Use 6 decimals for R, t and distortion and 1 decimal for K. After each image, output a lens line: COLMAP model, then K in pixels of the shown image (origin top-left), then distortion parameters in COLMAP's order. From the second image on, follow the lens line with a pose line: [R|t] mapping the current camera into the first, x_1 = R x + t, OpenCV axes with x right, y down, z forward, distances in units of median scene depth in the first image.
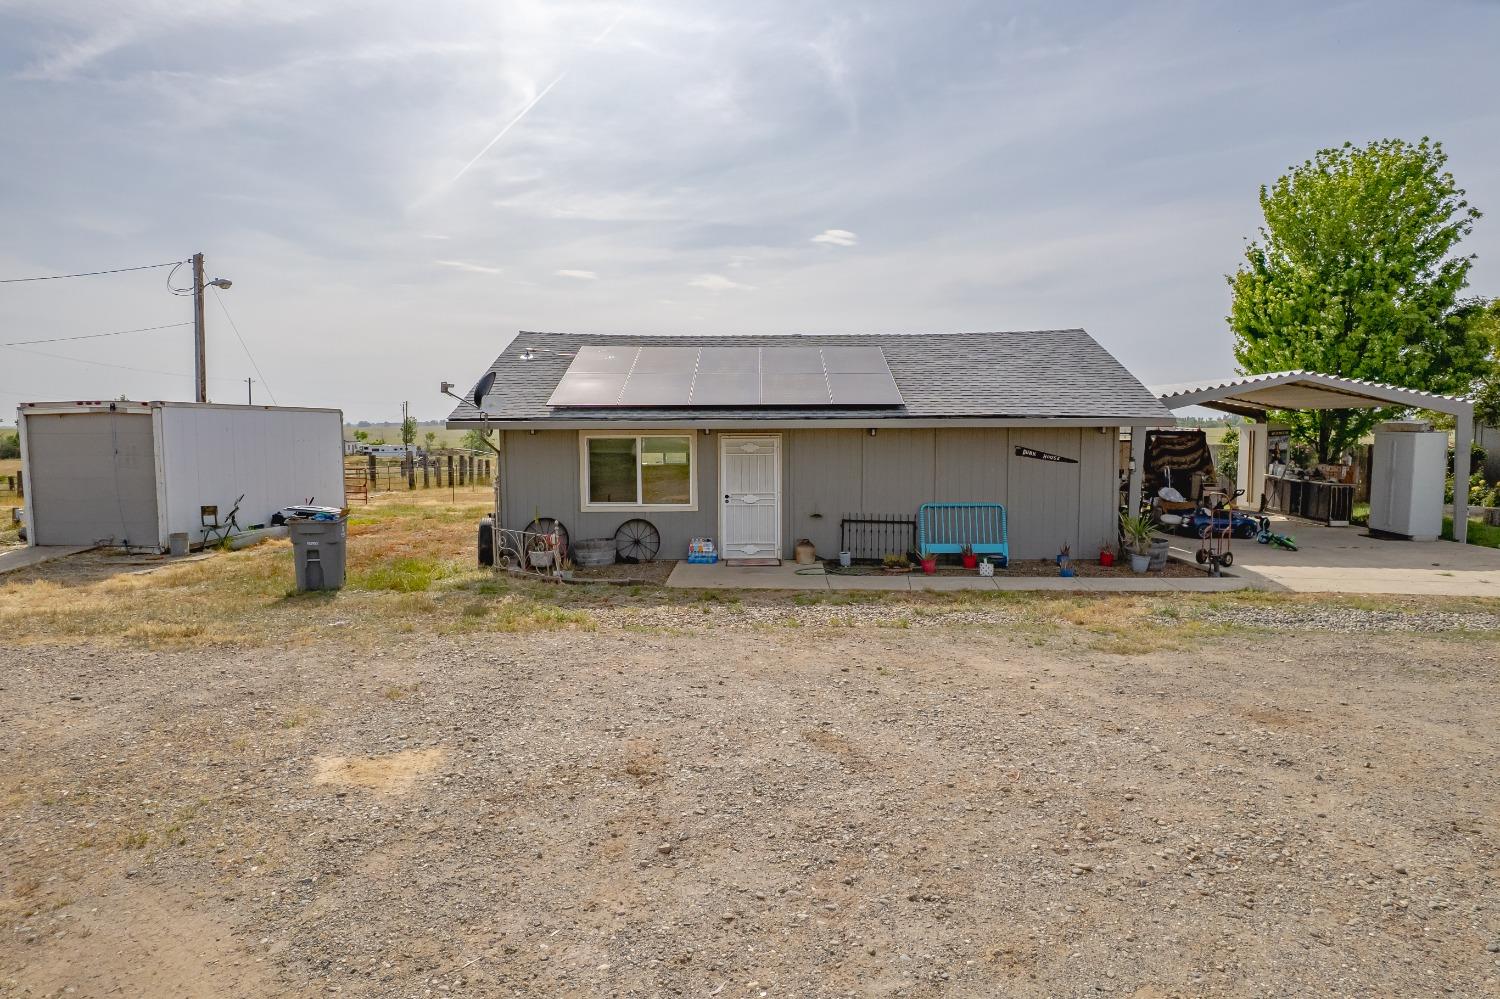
lens RADIAL K [[961.6, 0, 736.1], [0, 961.6, 510.4], [0, 0, 1]] dist [-0.083170, 0.078890]
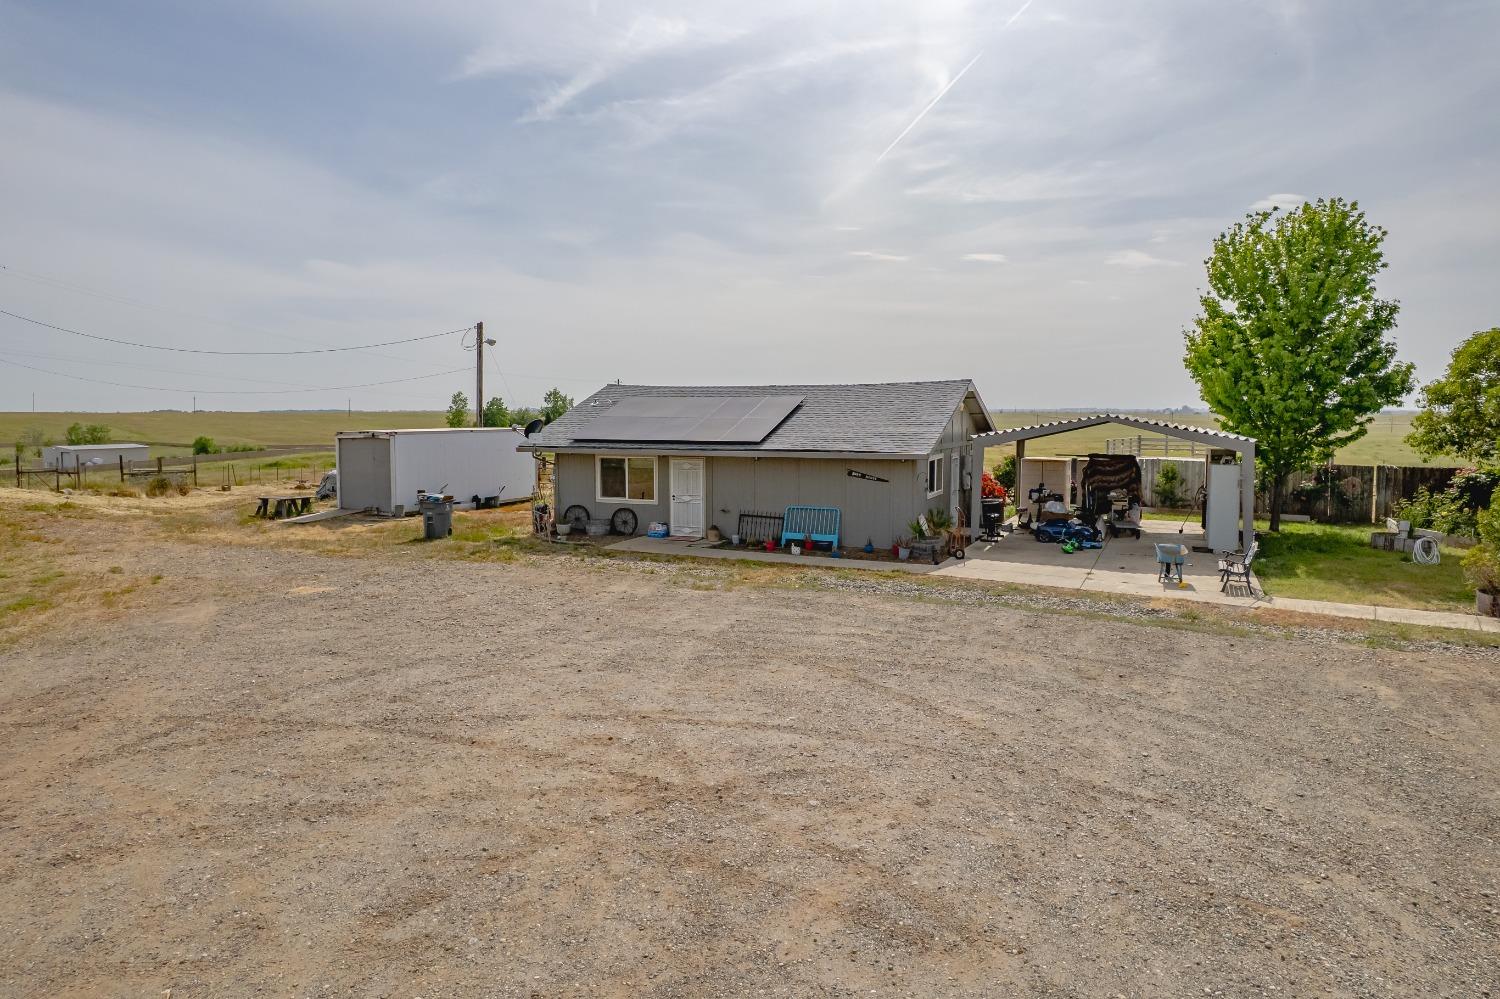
lens RADIAL K [[975.9, 0, 751.2], [0, 975.9, 441.3], [0, 0, 1]] dist [-0.019399, 0.000597]
pose [[0.921016, 0.016361, -0.389180, 0.732973], [-0.038968, 0.997975, -0.050265, -0.029021], [0.387570, 0.061460, 0.919789, -0.441622]]
